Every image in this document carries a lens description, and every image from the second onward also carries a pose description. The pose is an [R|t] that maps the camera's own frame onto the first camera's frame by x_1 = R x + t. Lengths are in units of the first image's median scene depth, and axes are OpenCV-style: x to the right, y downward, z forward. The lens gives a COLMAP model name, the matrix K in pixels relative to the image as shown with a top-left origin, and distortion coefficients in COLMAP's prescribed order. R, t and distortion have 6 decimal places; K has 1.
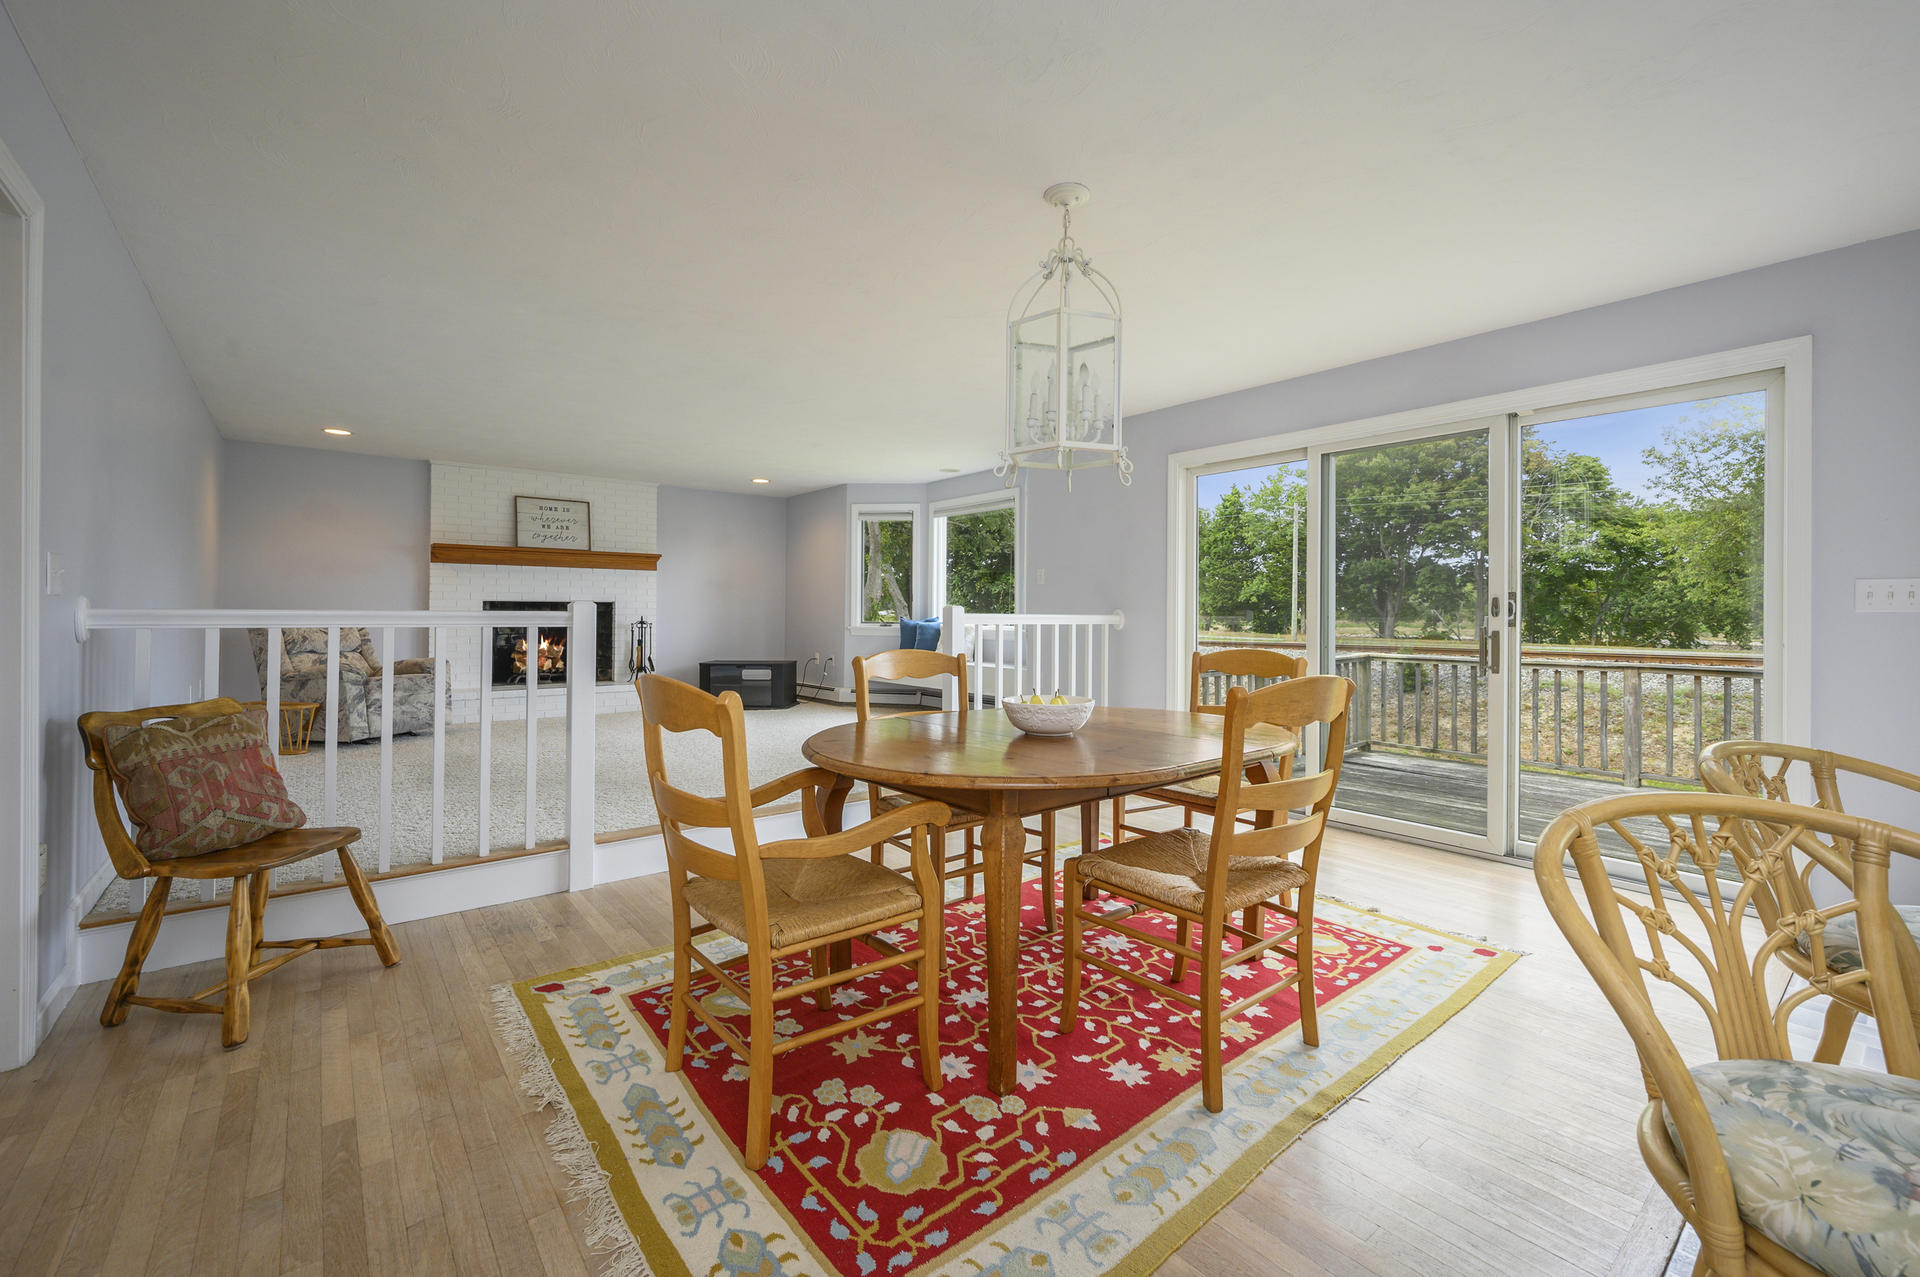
lens RADIAL K [[788.9, 0, 957.4], [0, 788.9, 616.6], [0, 0, 1]] dist [-0.001063, -0.000073]
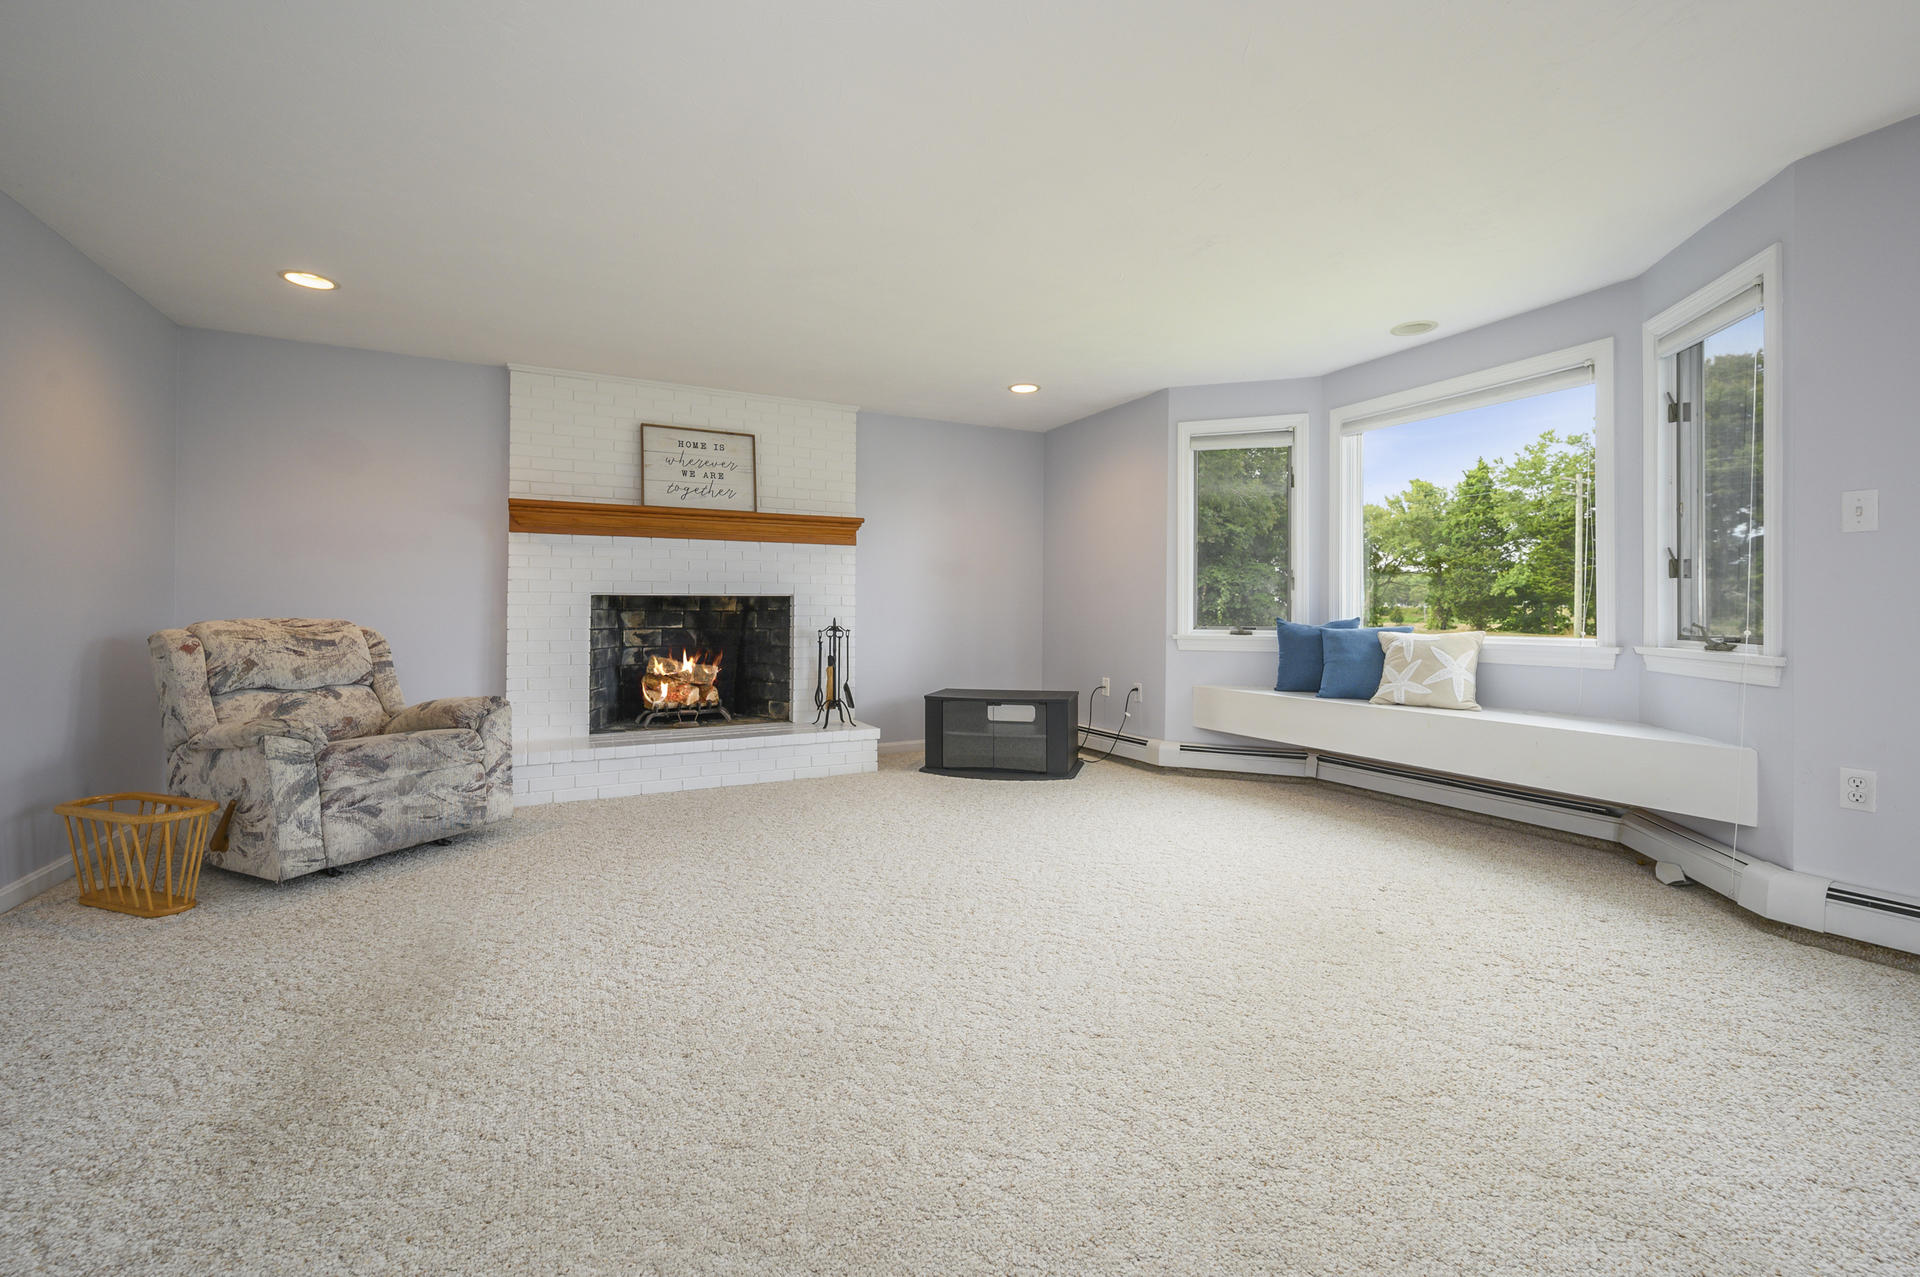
lens RADIAL K [[805.9, 0, 963.0], [0, 805.9, 606.5], [0, 0, 1]] dist [-0.001112, -0.000167]
pose [[0.978653, -0.006247, -0.205426, -0.180873], [0.004086, 0.999932, -0.010944, -0.002640], [0.205480, 0.009871, 0.978612, 0.424183]]
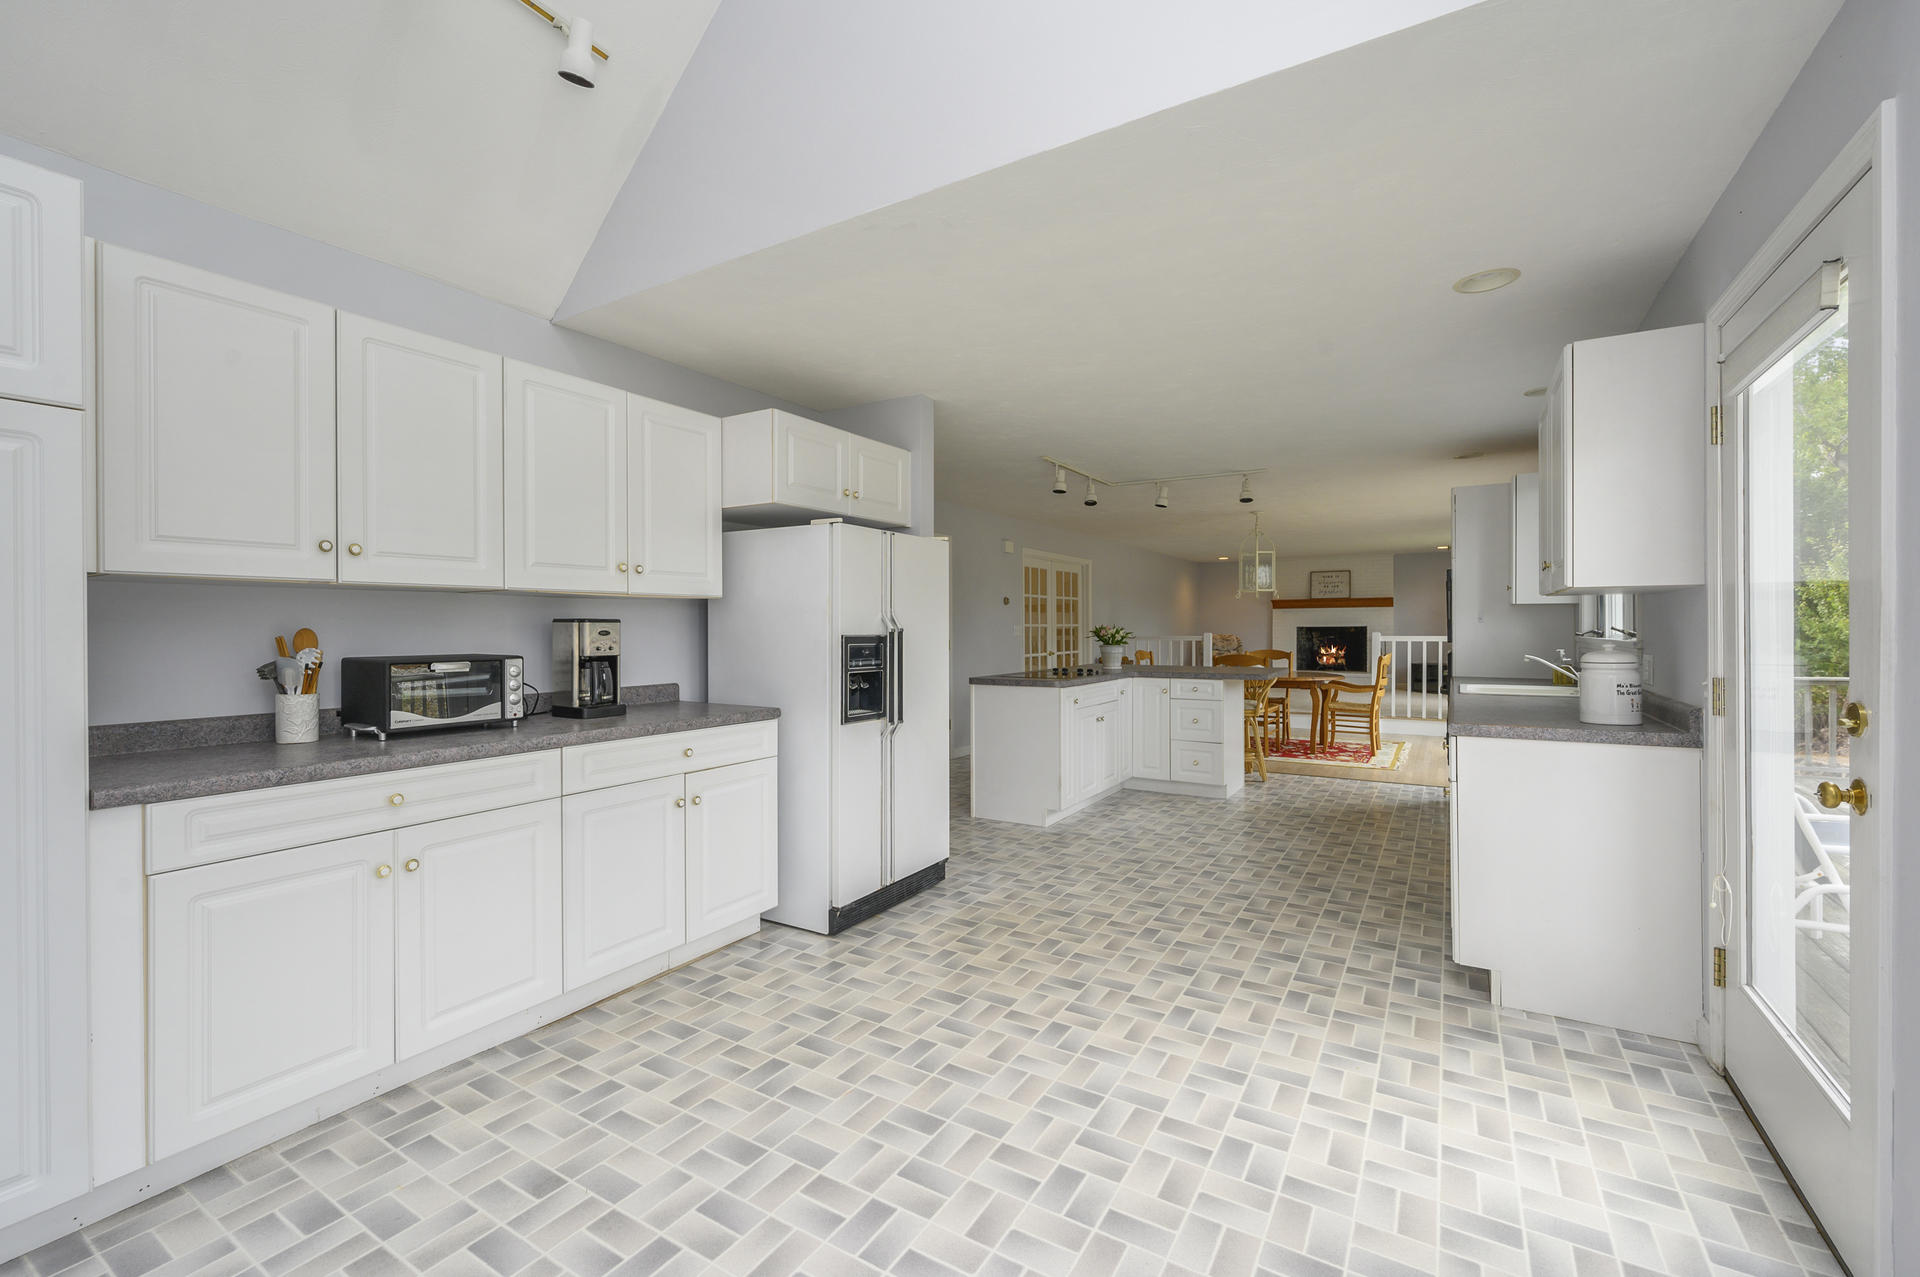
lens RADIAL K [[805.9, 0, 963.0], [0, 805.9, 606.5], [0, 0, 1]] dist [-0.001112, -0.000167]
pose [[0.332912, -0.022492, -0.942689, 0.985515], [0.004932, 0.999743, -0.022111, -0.029055], [0.942945, 0.002711, 0.332938, -0.448119]]
